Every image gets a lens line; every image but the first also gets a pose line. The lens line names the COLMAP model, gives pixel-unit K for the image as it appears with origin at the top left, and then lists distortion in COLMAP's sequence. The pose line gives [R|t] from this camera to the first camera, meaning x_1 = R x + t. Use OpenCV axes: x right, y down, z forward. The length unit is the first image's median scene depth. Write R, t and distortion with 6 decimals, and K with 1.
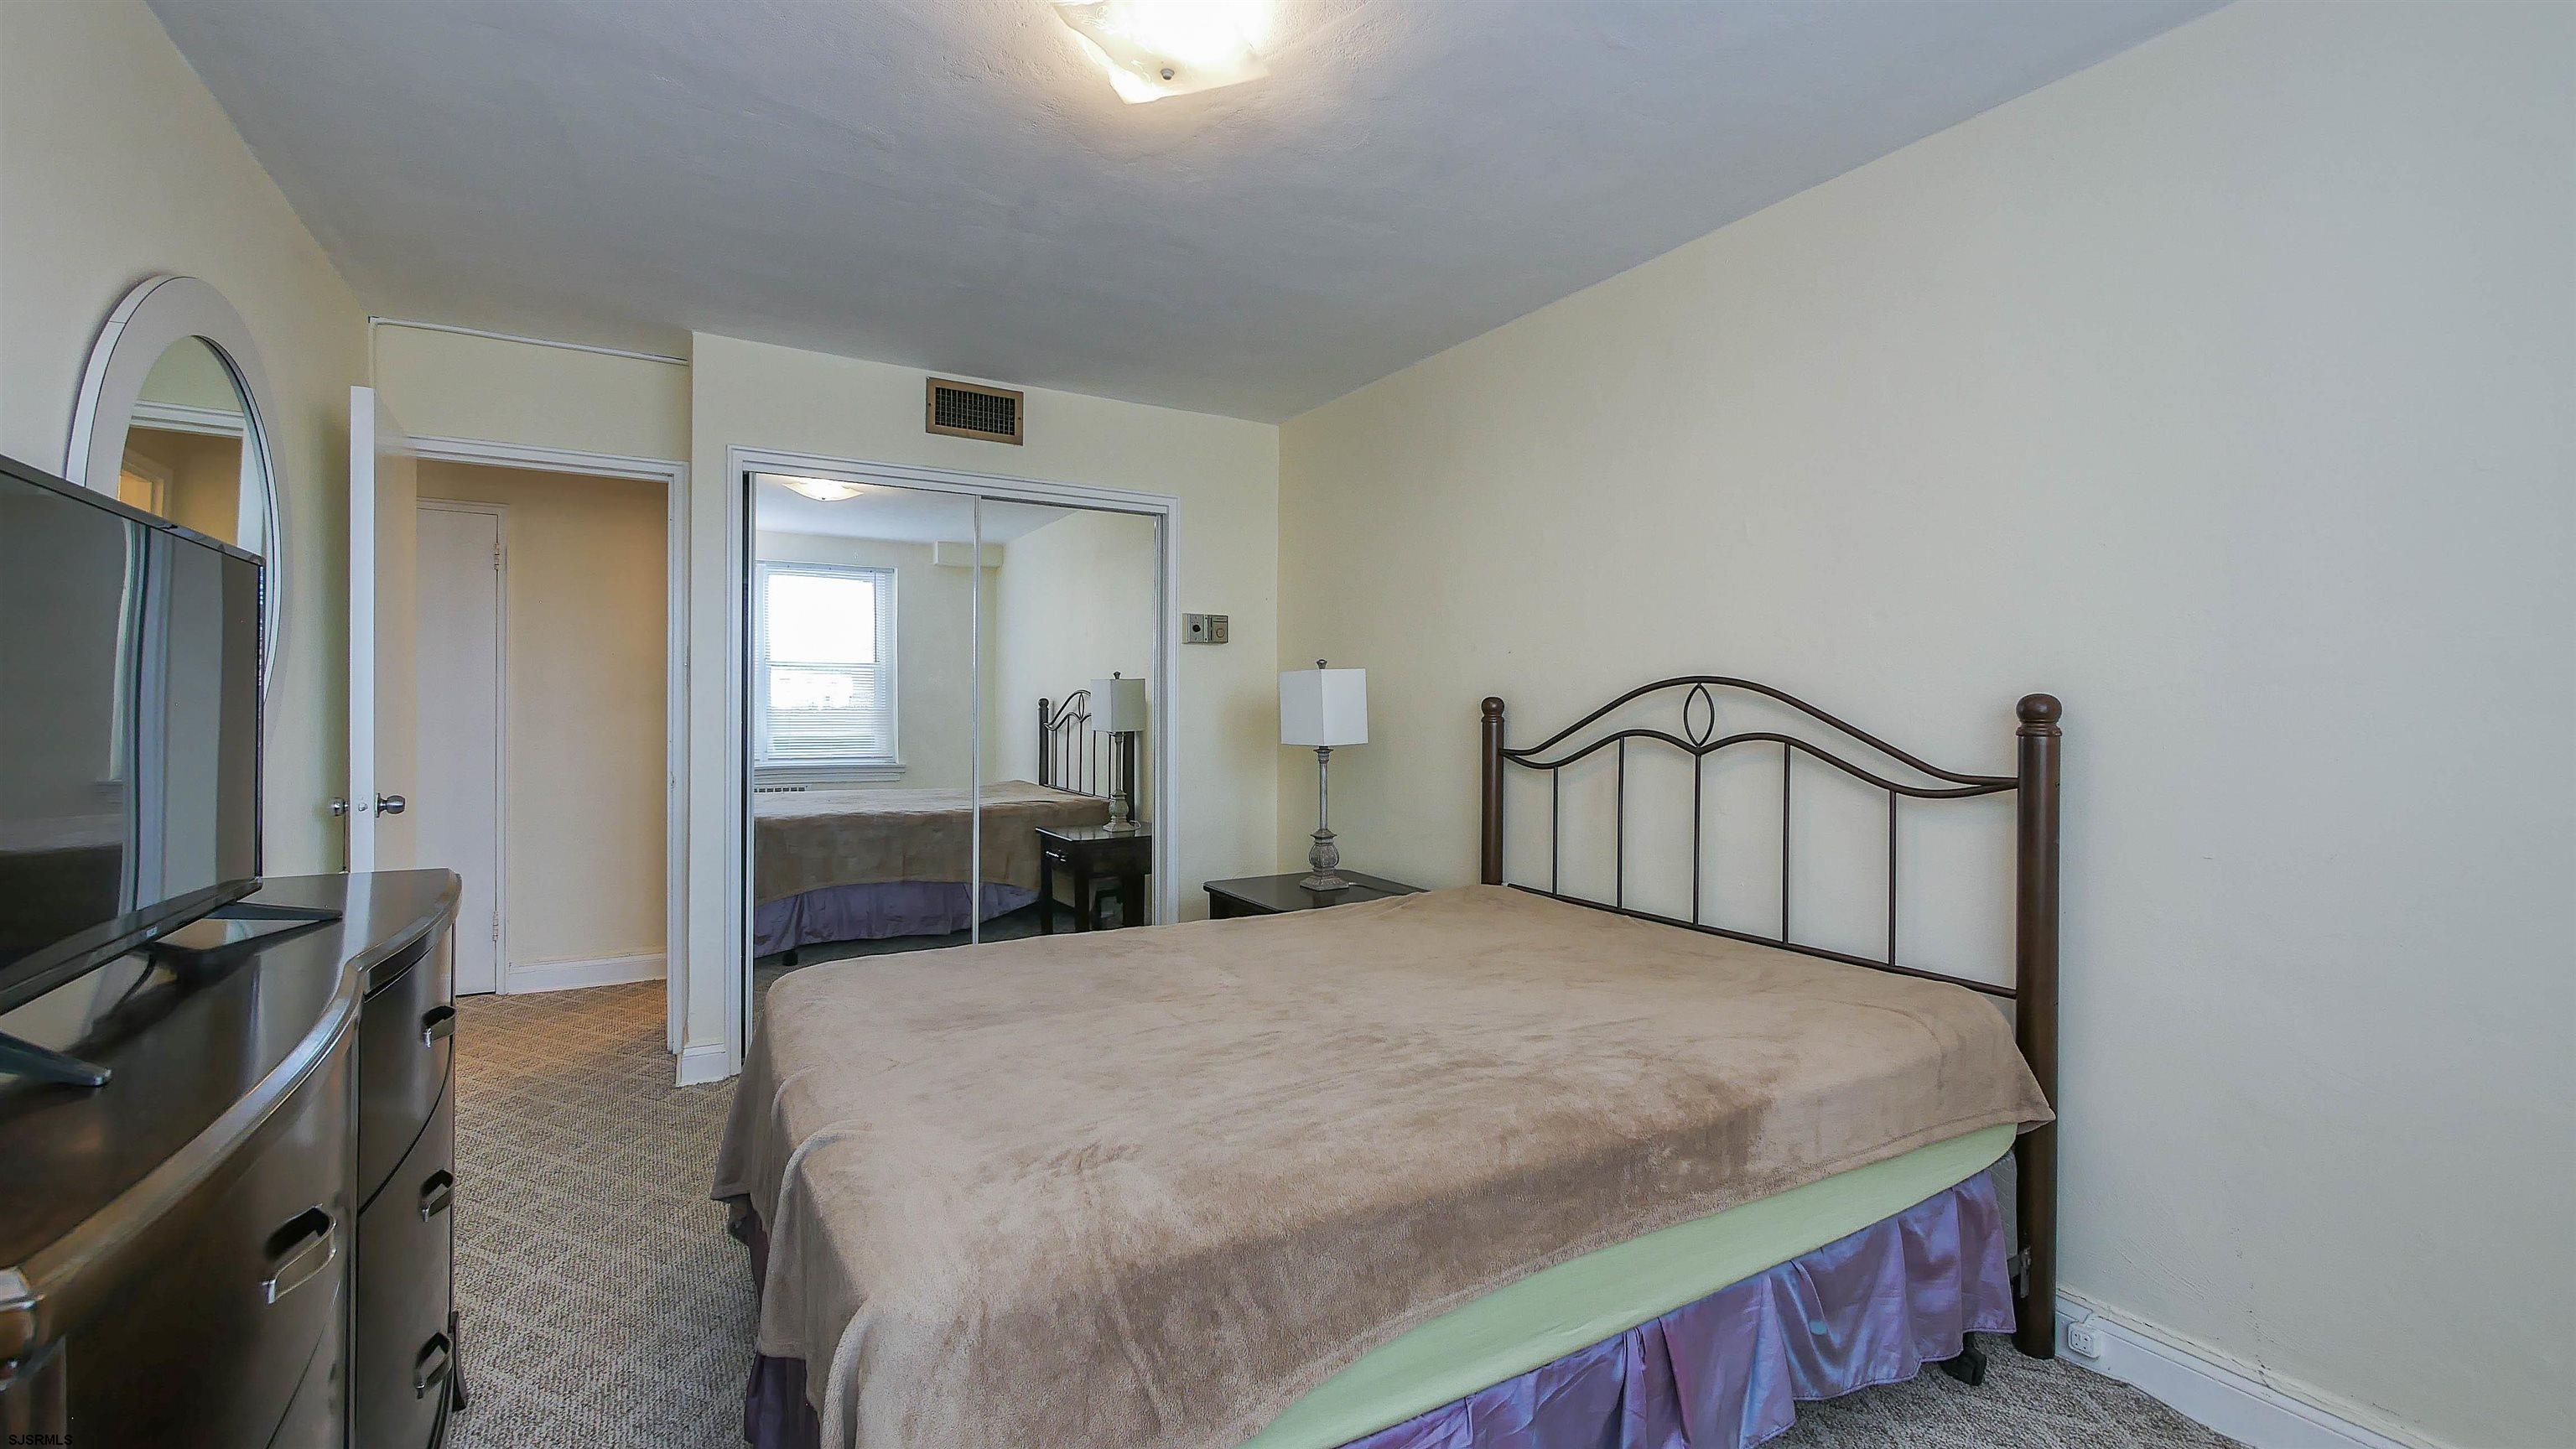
lens RADIAL K [[1070.2, 0, 1308.6], [0, 1070.2, 697.3], [0, 0, 1]] dist [-0.008328, 0.001196]
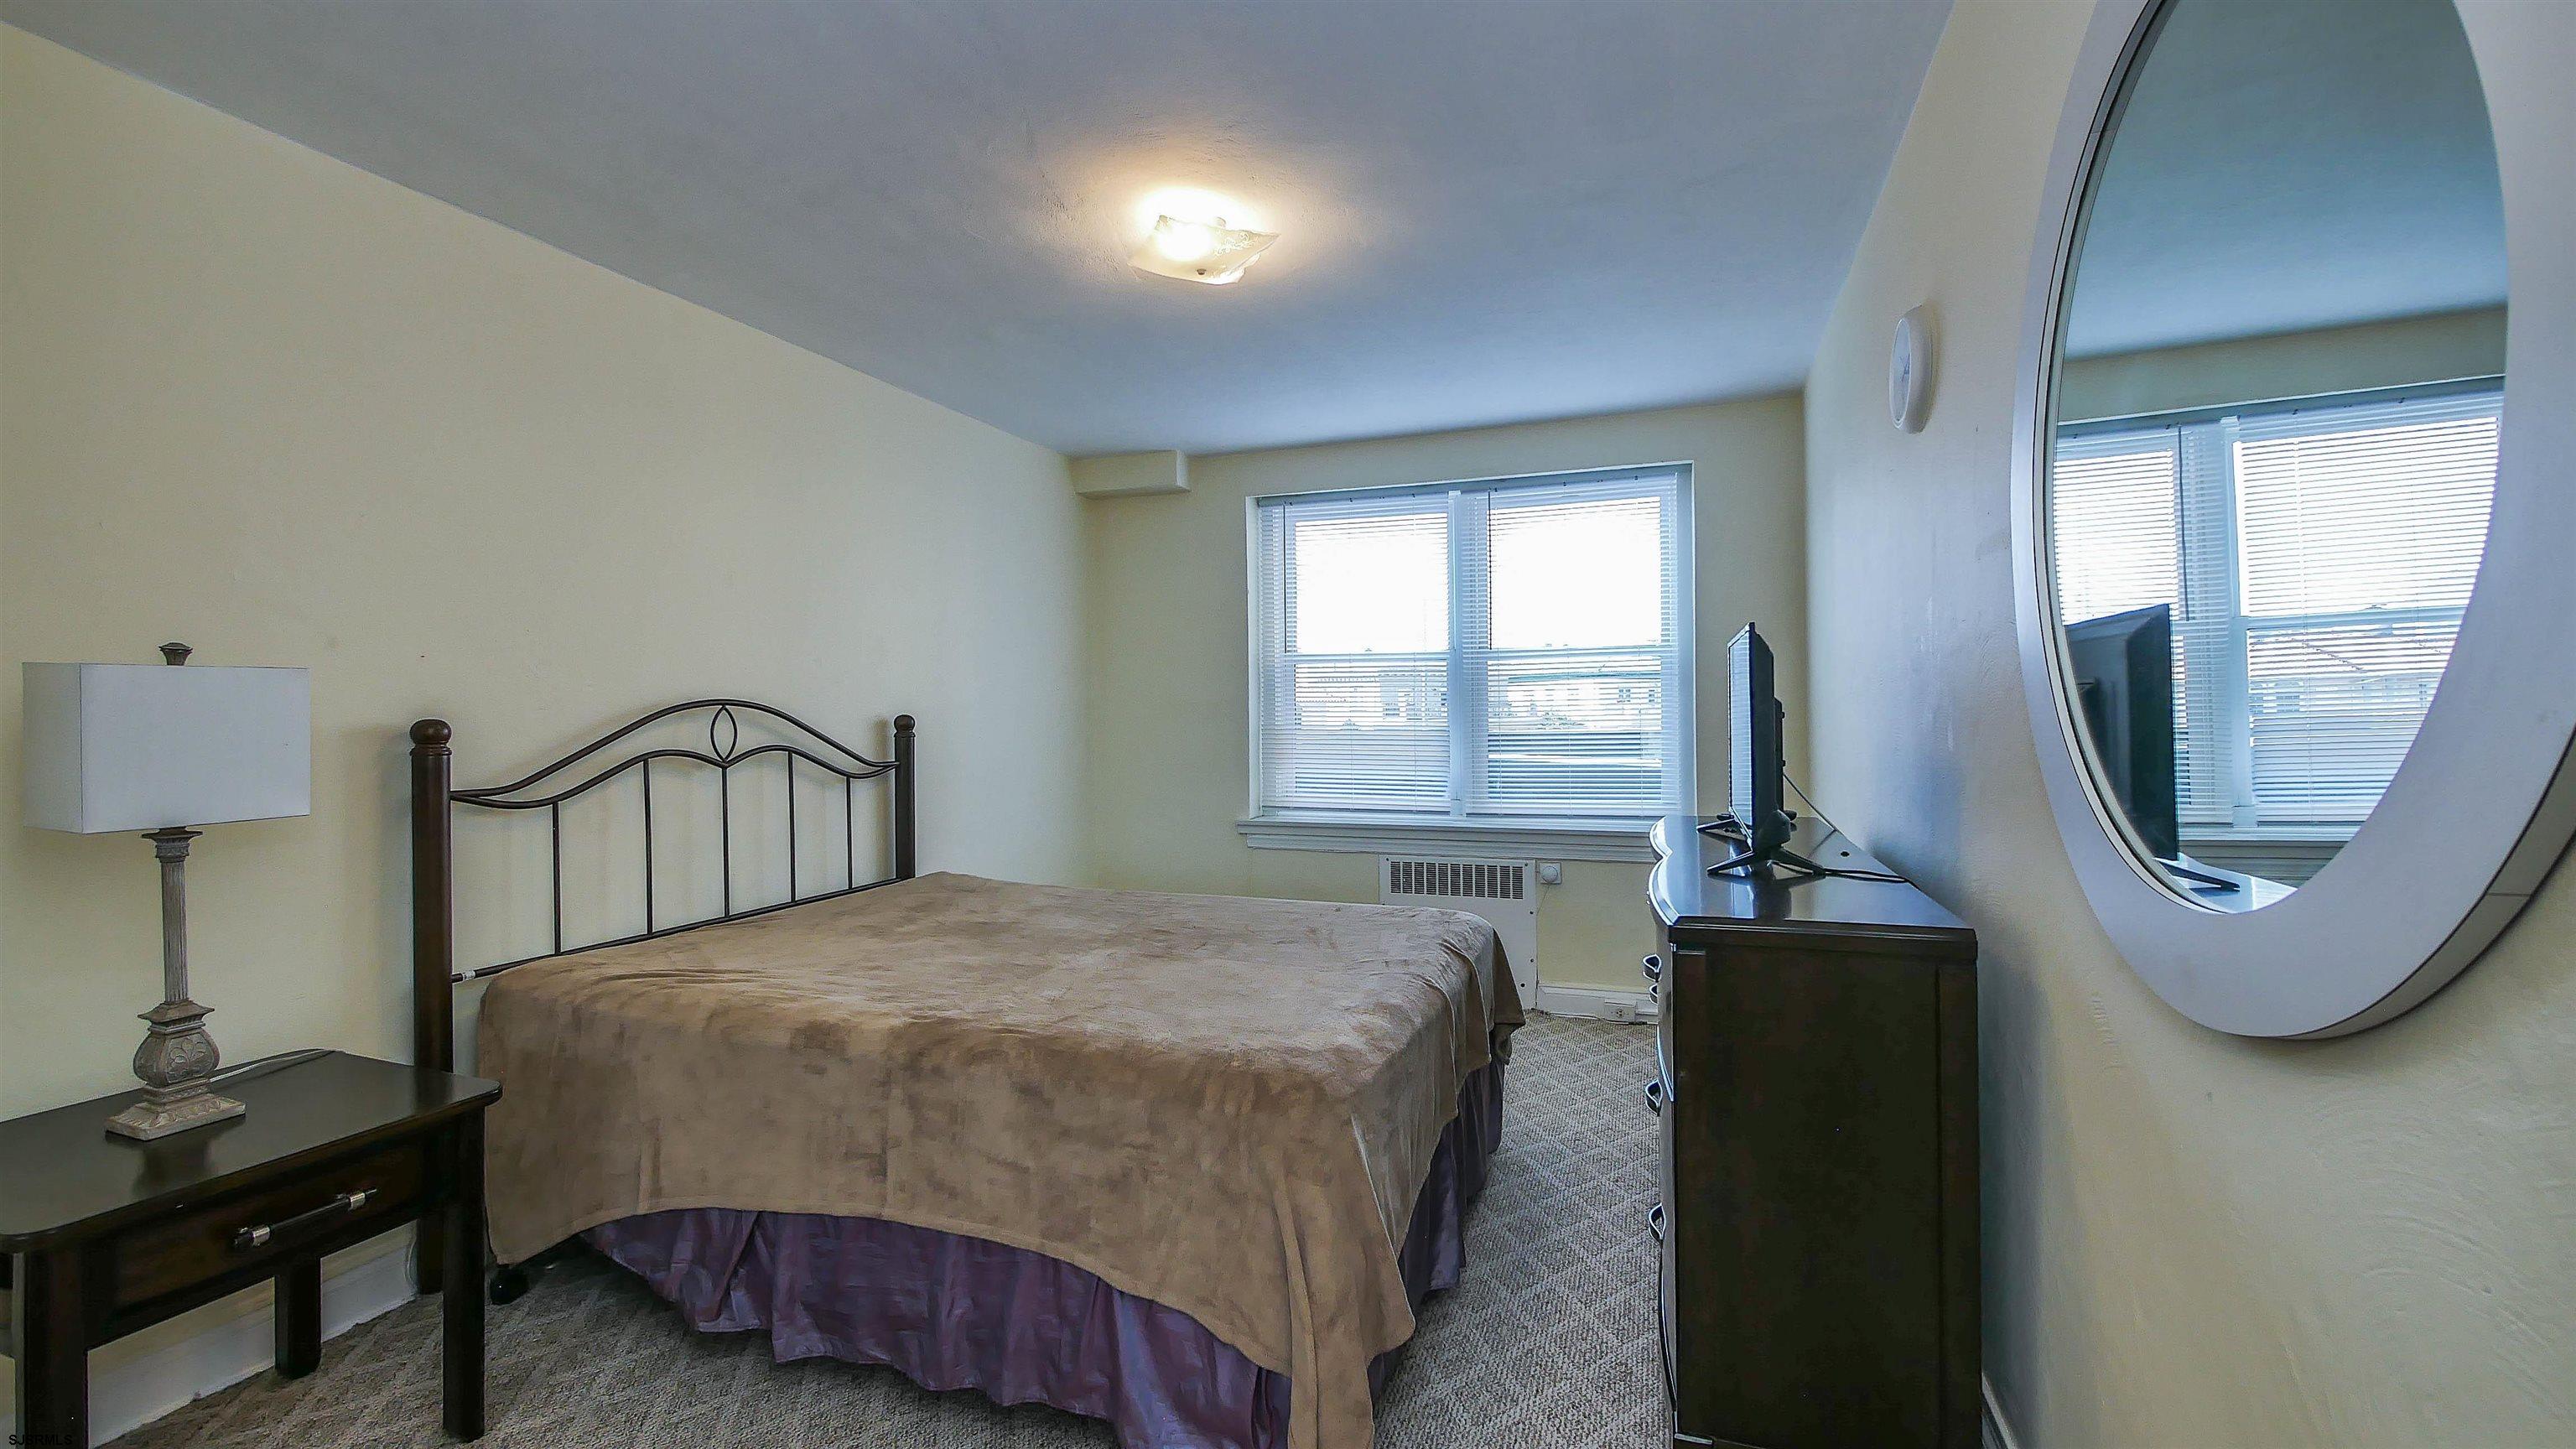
lens RADIAL K [[1070.2, 0, 1277.0], [0, 1070.2, 709.5], [0, 0, 1]] dist [-0.008328, 0.001196]
pose [[-0.600916, 0.009988, 0.799249, -0.888011], [0.010256, 0.999936, -0.004785, 0.002647], [-0.799246, 0.005322, -0.600980, 1.197609]]
